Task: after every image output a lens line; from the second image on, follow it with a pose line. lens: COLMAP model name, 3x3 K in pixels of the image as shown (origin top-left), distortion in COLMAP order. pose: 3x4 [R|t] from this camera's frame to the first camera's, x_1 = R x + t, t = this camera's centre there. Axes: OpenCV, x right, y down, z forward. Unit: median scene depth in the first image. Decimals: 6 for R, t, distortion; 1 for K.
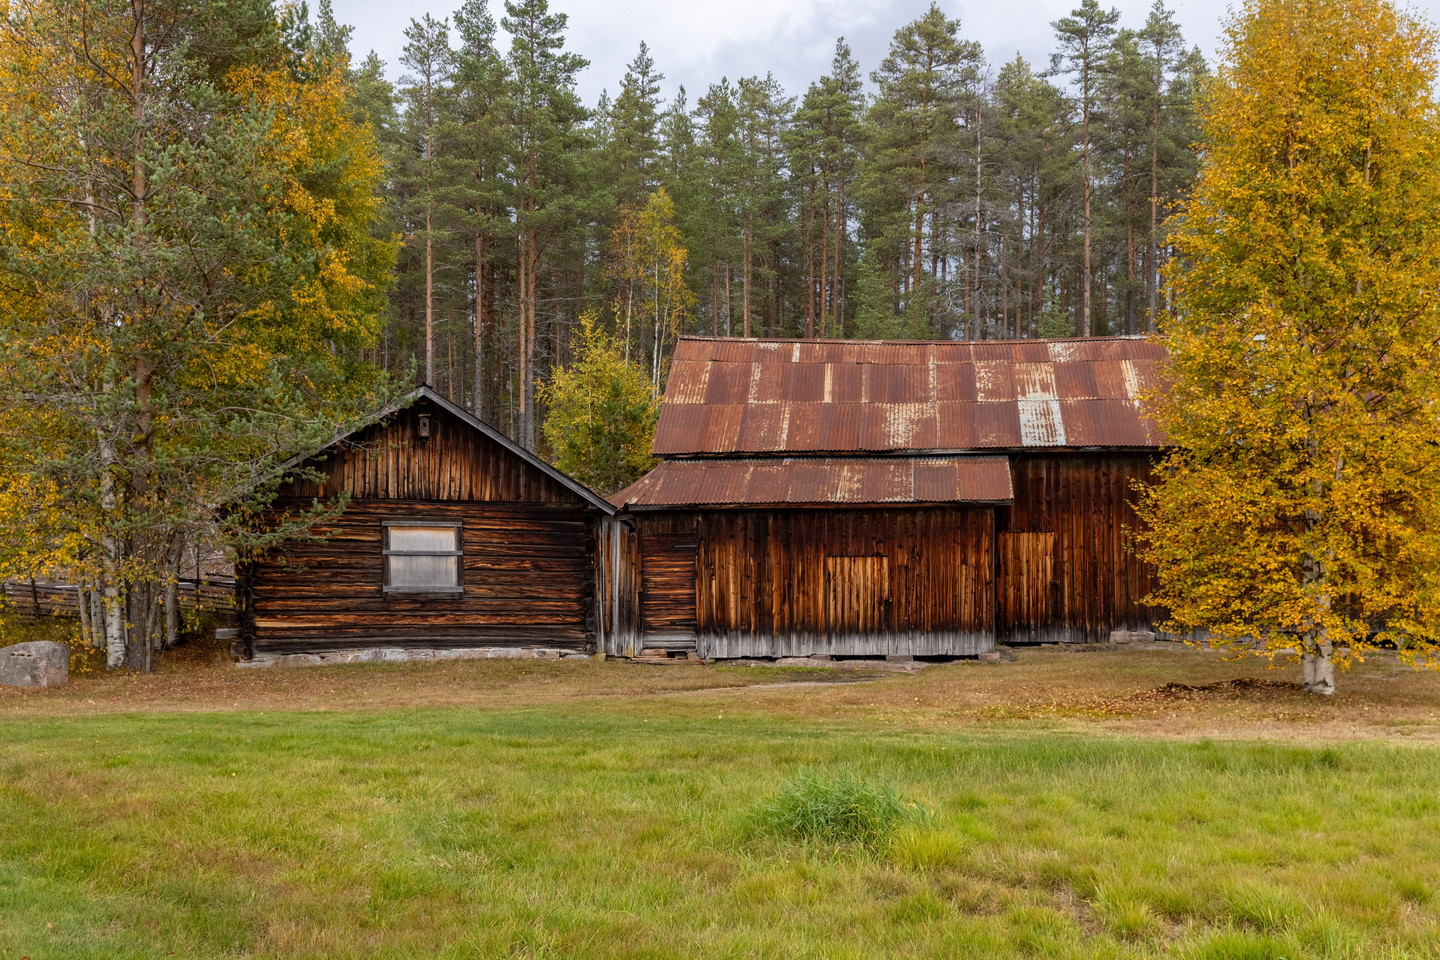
lens RADIAL K [[1637.3, 0, 747.7], [0, 1637.3, 540.0], [0, 0, 1]] dist [0.006160, 0.000000]
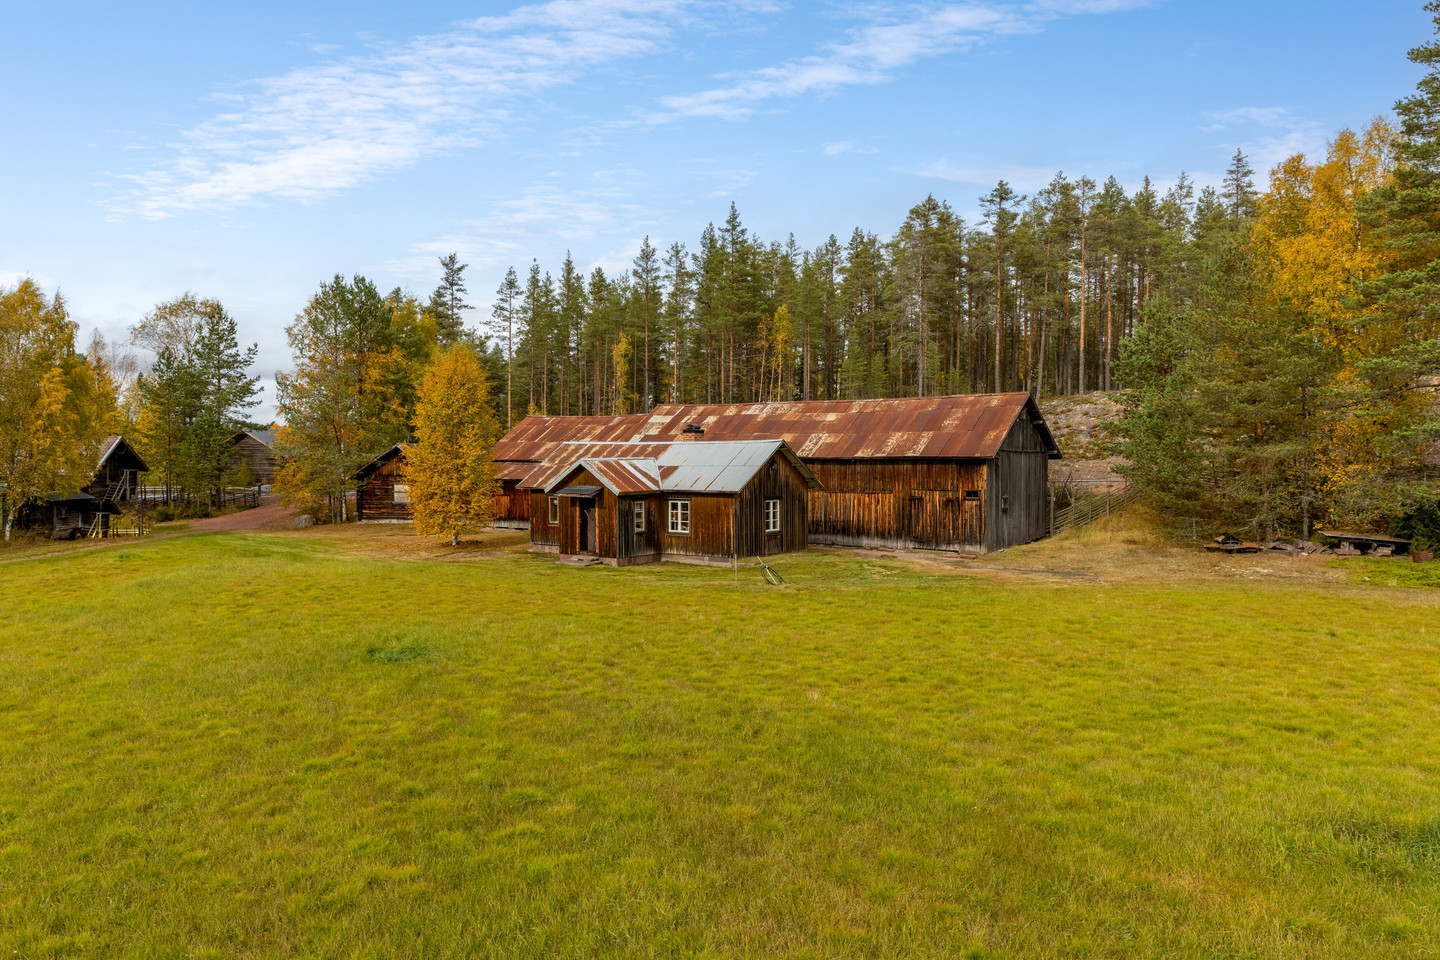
lens RADIAL K [[939.3, 0, 701.3], [0, 939.3, 453.0], [0, 0, 1]] dist [0.005932, -0.000487]
pose [[0.862133, 0.004880, -0.506658, 1.303155], [0.005194, 0.999816, 0.018468, -0.103874], [0.506655, -0.018553, 0.861949, -0.369267]]
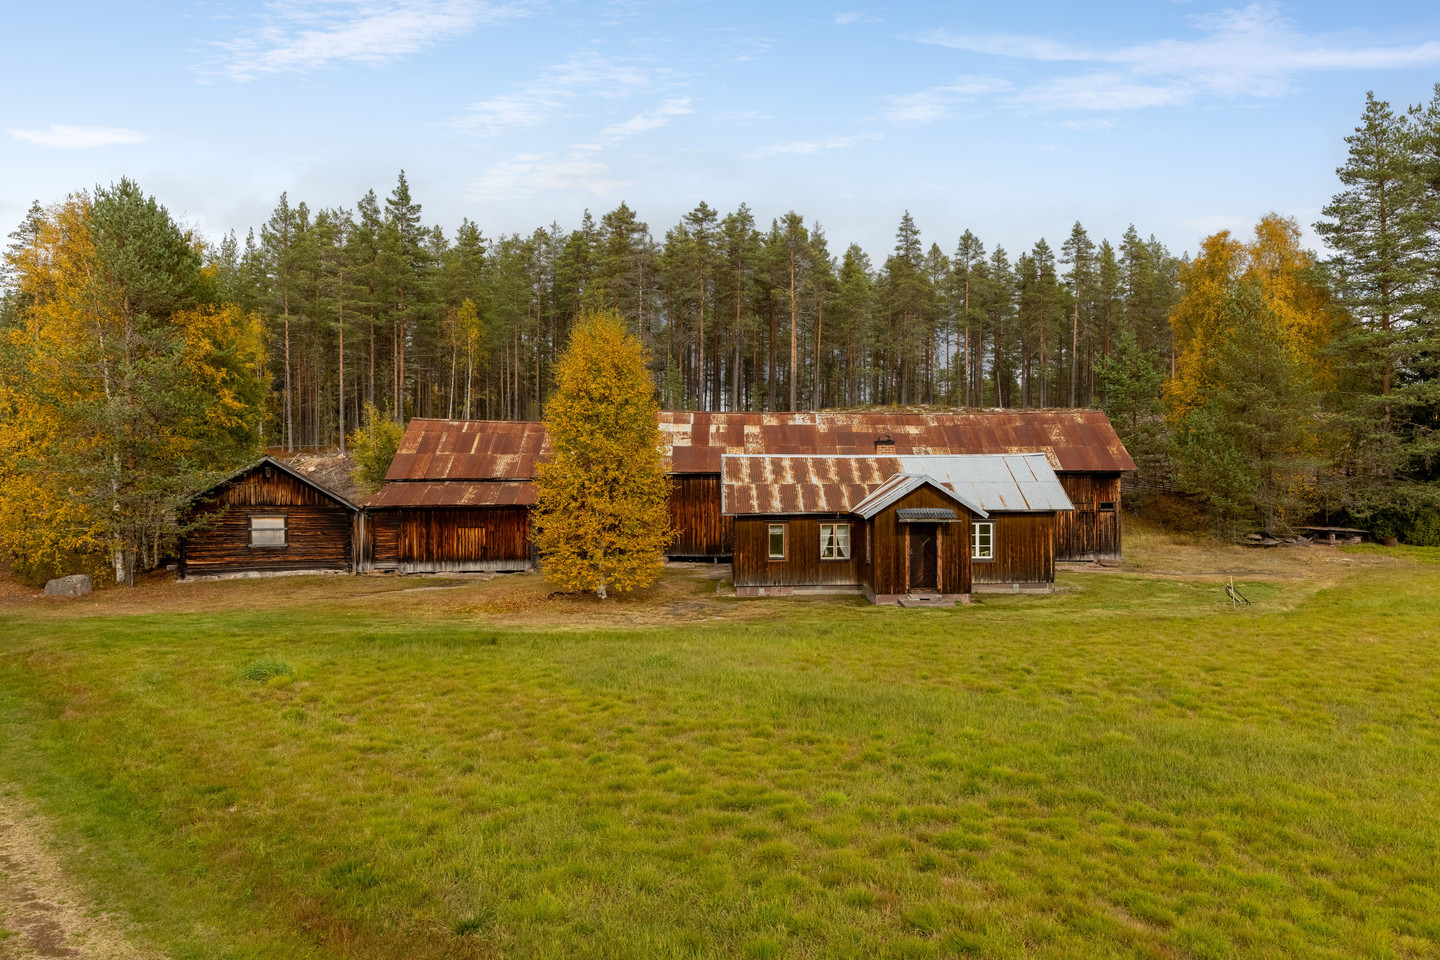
lens RADIAL K [[939.3, 0, 723.7], [0, 939.3, 478.7], [0, 0, 1]] dist [0.005932, -0.000487]
pose [[0.991138, 0.000602, 0.132836, 0.242693], [-0.004413, 0.999587, 0.028398, -0.097766], [-0.132764, -0.028732, 0.990731, -0.348176]]
